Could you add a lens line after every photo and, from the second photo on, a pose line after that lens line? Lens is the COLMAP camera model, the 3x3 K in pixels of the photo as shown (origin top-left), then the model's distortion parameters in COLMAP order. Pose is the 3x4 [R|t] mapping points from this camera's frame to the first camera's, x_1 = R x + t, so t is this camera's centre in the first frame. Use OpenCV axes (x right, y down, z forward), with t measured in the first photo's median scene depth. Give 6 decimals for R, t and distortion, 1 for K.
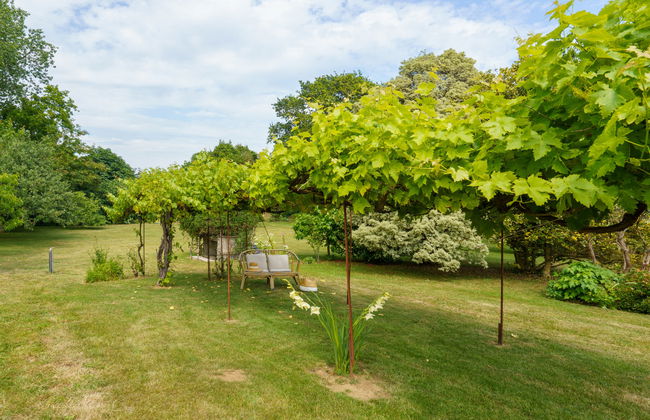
lens RADIAL K [[328.2, 0, 293.8], [0, 328.2, 211.5], [0, 0, 1]] dist [0.000034, 0.000210]
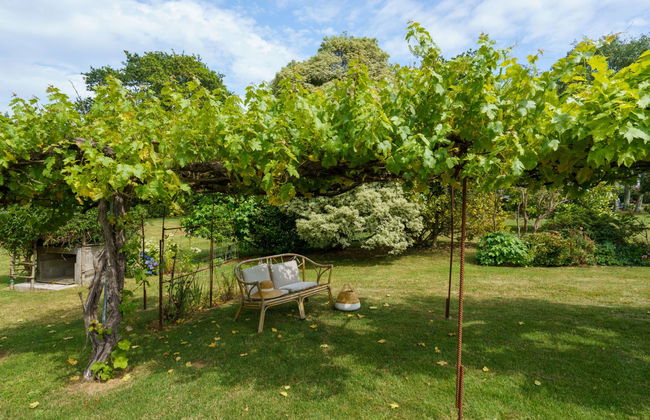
lens RADIAL K [[317.3, 0, 323.2], [0, 317.3, 198.3], [0, 0, 1]] dist [0.013891, 0.000143]
pose [[0.827091, -0.032377, 0.561135, -0.247685], [0.039560, 0.999217, -0.000656, 0.005164], [-0.560674, 0.022741, 0.827724, 0.311630]]
